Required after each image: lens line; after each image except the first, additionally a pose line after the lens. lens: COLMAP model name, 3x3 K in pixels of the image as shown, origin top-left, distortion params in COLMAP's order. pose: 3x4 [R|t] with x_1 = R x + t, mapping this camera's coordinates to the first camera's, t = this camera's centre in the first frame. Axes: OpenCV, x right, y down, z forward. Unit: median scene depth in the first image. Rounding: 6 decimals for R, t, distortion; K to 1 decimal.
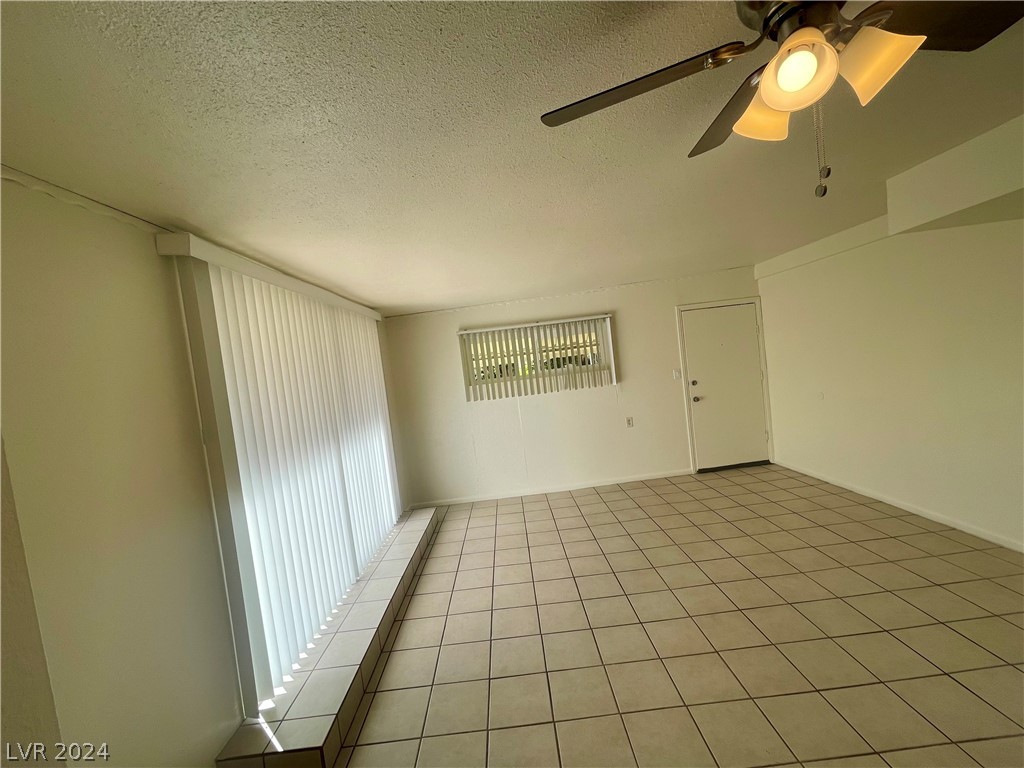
lens RADIAL K [[411.0, 0, 507.6], [0, 411.0, 385.8], [0, 0, 1]] dist [-0.025964, -0.000077]
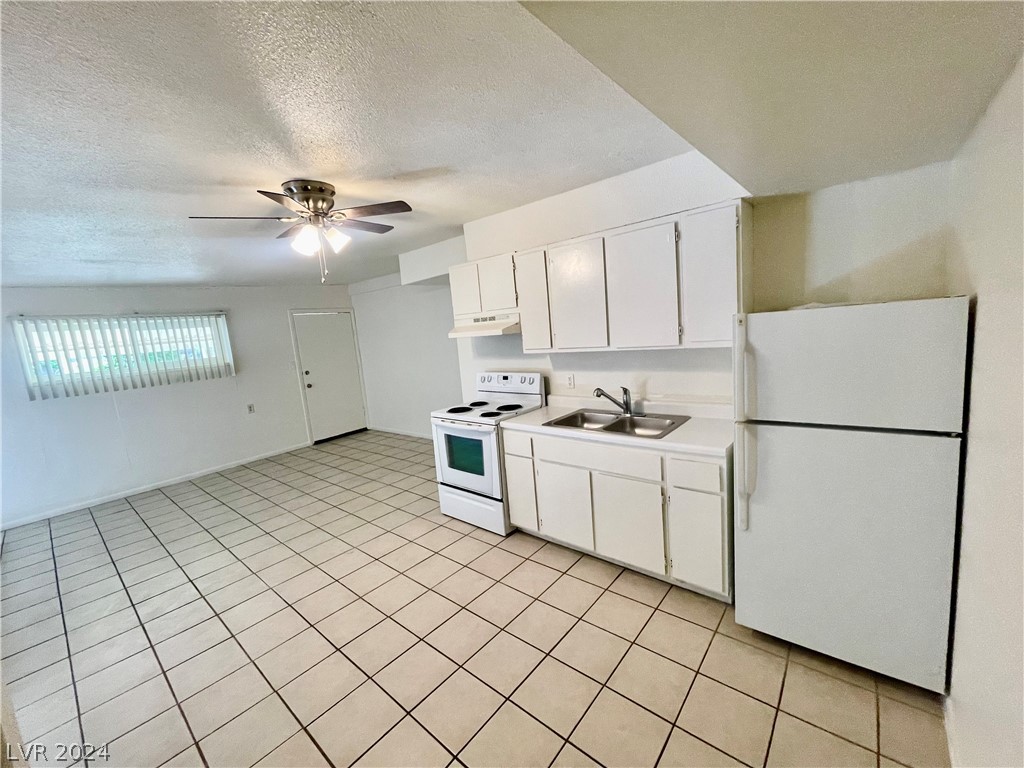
lens RADIAL K [[410.4, 0, 508.9], [0, 410.4, 384.4], [0, 0, 1]] dist [-0.000757, 0.000435]
pose [[0.654410, -0.043668, 0.754878, -0.090871], [0.046099, 0.998778, 0.017814, 0.035283], [-0.754733, 0.023142, 0.655624, -0.294594]]
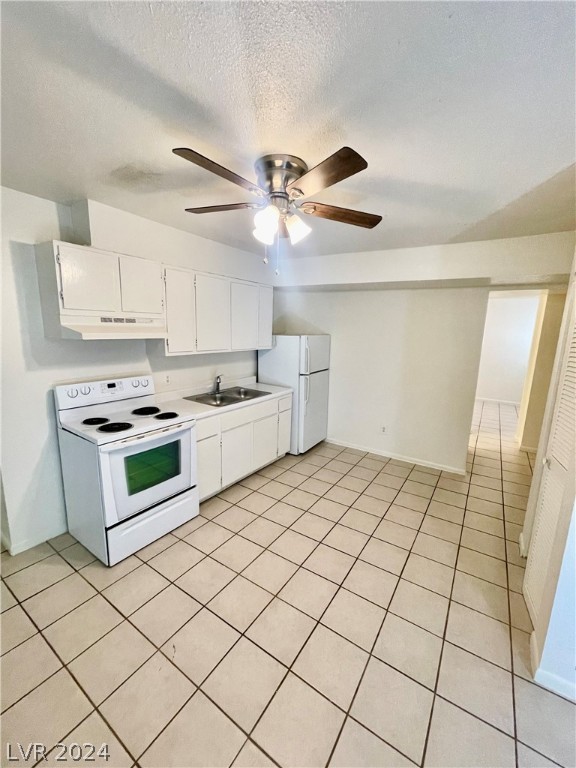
lens RADIAL K [[309.6, 0, 288.6], [0, 309.6, 381.5], [0, 0, 1]] dist [-0.001440, 0.000136]
pose [[-0.825170, -0.001645, 0.564883, -0.067142], [0.099389, 0.983973, 0.148050, -0.016615], [-0.556073, 0.178309, -0.811781, 0.442959]]
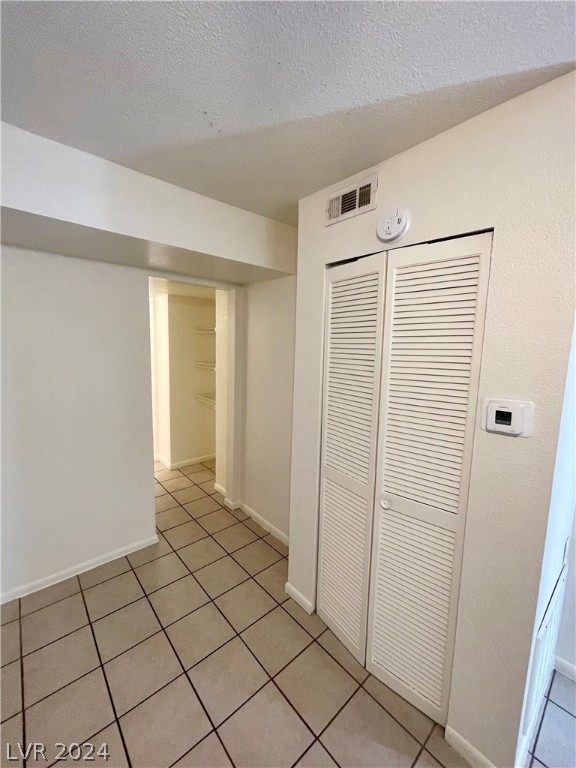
lens RADIAL K [[309.6, 0, 288.6], [0, 309.6, 381.5], [0, 0, 1]] dist [-0.001440, 0.000136]
pose [[-0.755906, 0.182343, -0.628775, 0.109206], [0.033759, 0.970009, 0.240715, -0.017430], [0.653810, 0.160731, -0.739391, 0.131136]]
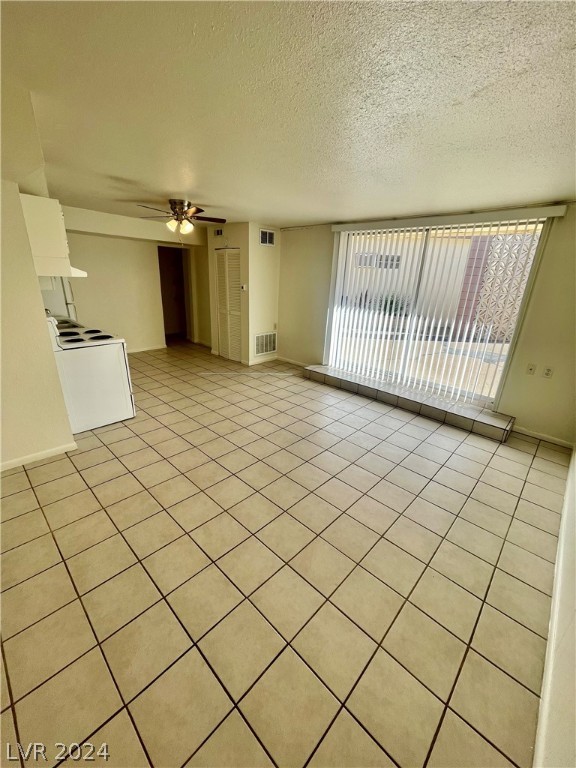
lens RADIAL K [[309.3, 0, 283.6], [0, 309.3, 383.5], [0, 0, 1]] dist [0.000274, -0.000098]
pose [[-0.700319, 0.321882, -0.637138, 0.565765], [0.007472, 0.895820, 0.444355, -0.117114], [0.713791, 0.306430, -0.629765, 0.956025]]
